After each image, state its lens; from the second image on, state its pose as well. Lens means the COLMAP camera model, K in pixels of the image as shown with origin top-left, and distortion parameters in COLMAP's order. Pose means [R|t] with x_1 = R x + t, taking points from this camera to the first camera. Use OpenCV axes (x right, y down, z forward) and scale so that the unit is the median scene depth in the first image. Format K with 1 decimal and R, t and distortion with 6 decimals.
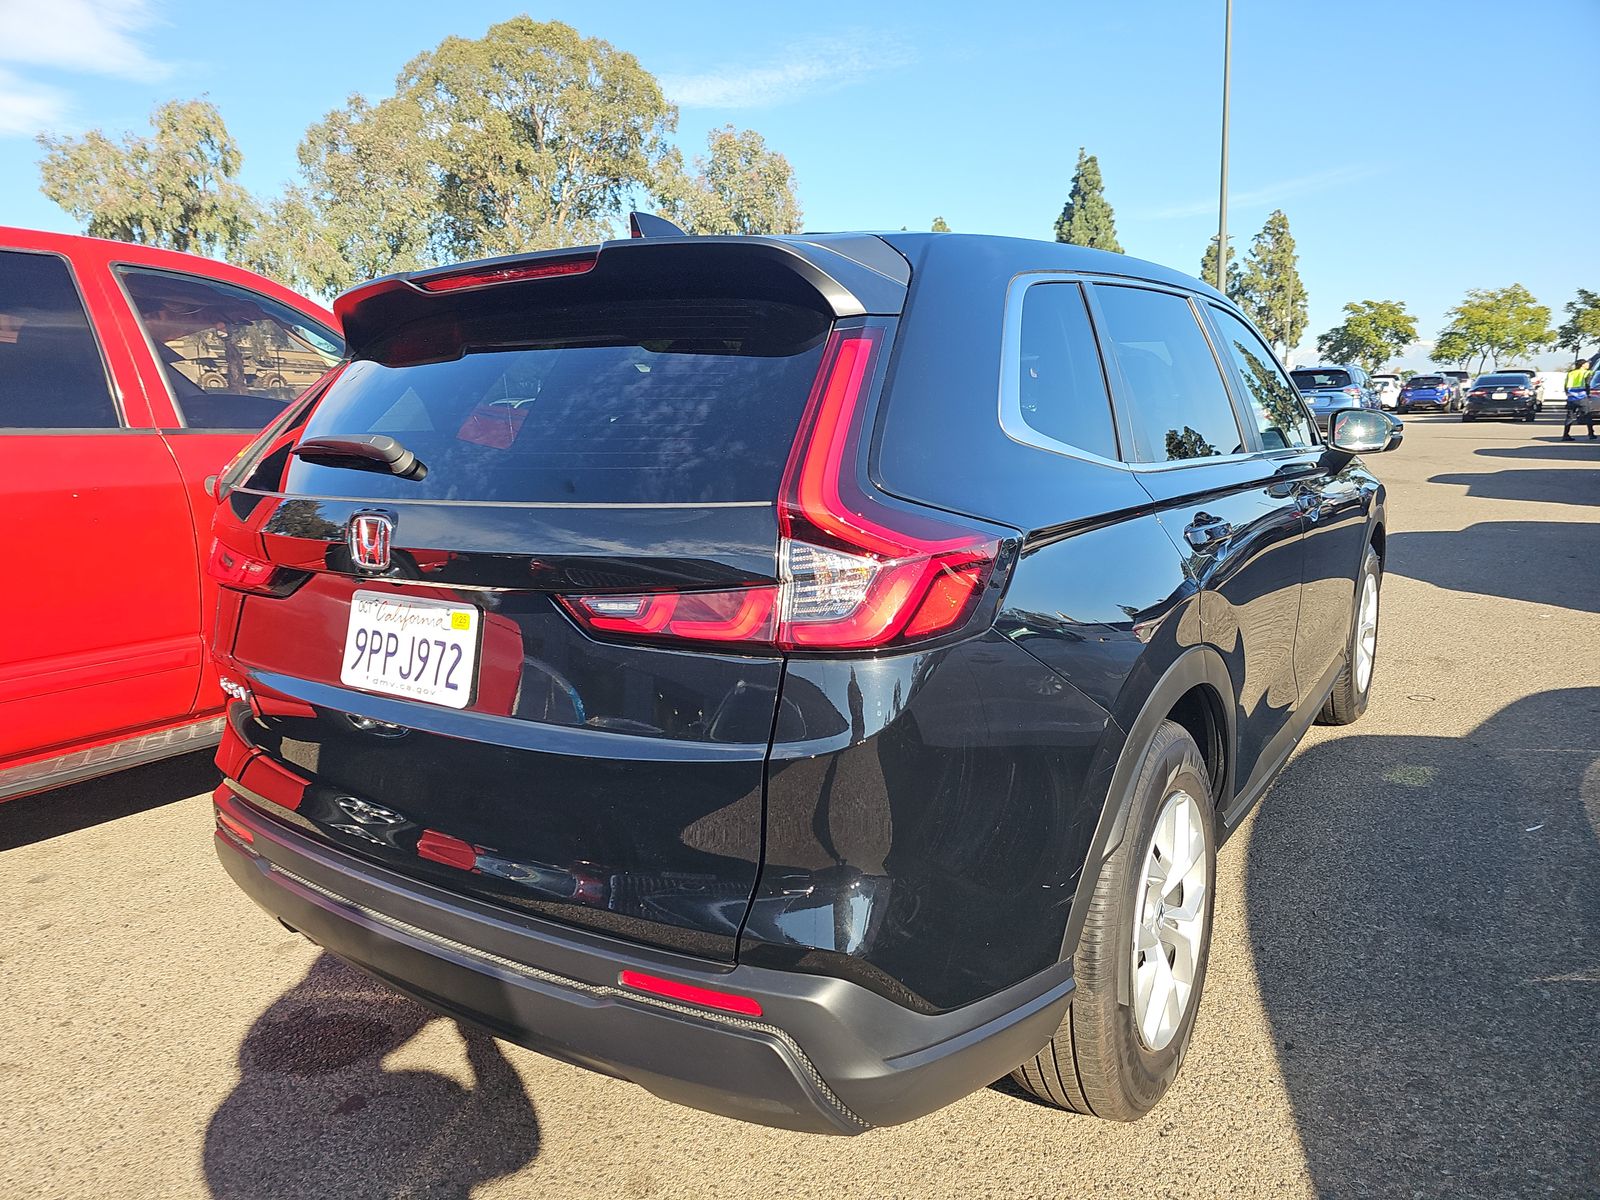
lens RADIAL K [[1074.5, 0, 800.0], [0, 1074.5, 600.0], [0, 0, 1]] dist [0.048571, -0.002266]
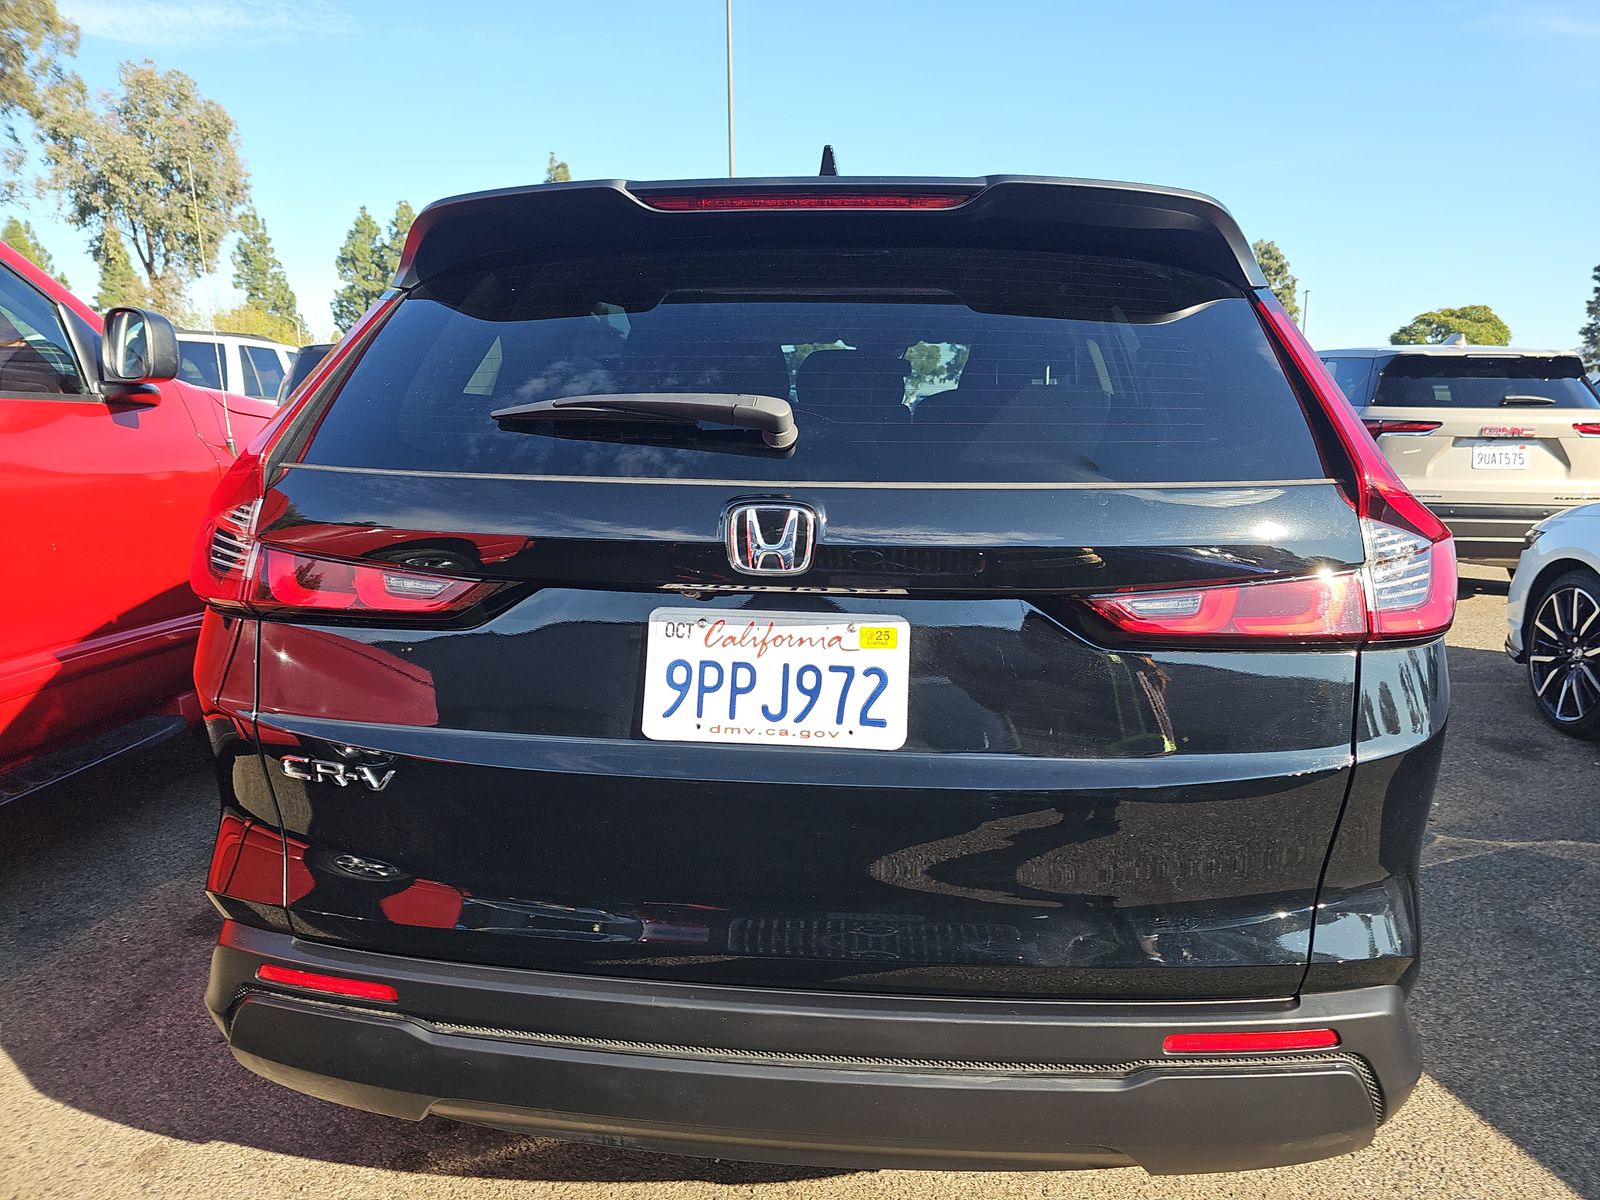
lens RADIAL K [[1076.9, 0, 800.0], [0, 1076.9, 600.0], [0, 0, 1]] dist [-0.005708, -0.017091]
pose [[0.858199, -0.048946, 0.510978, -0.648446], [0.050449, 0.998667, 0.010931, -0.016153], [-0.510831, 0.016397, 0.859525, 0.311420]]
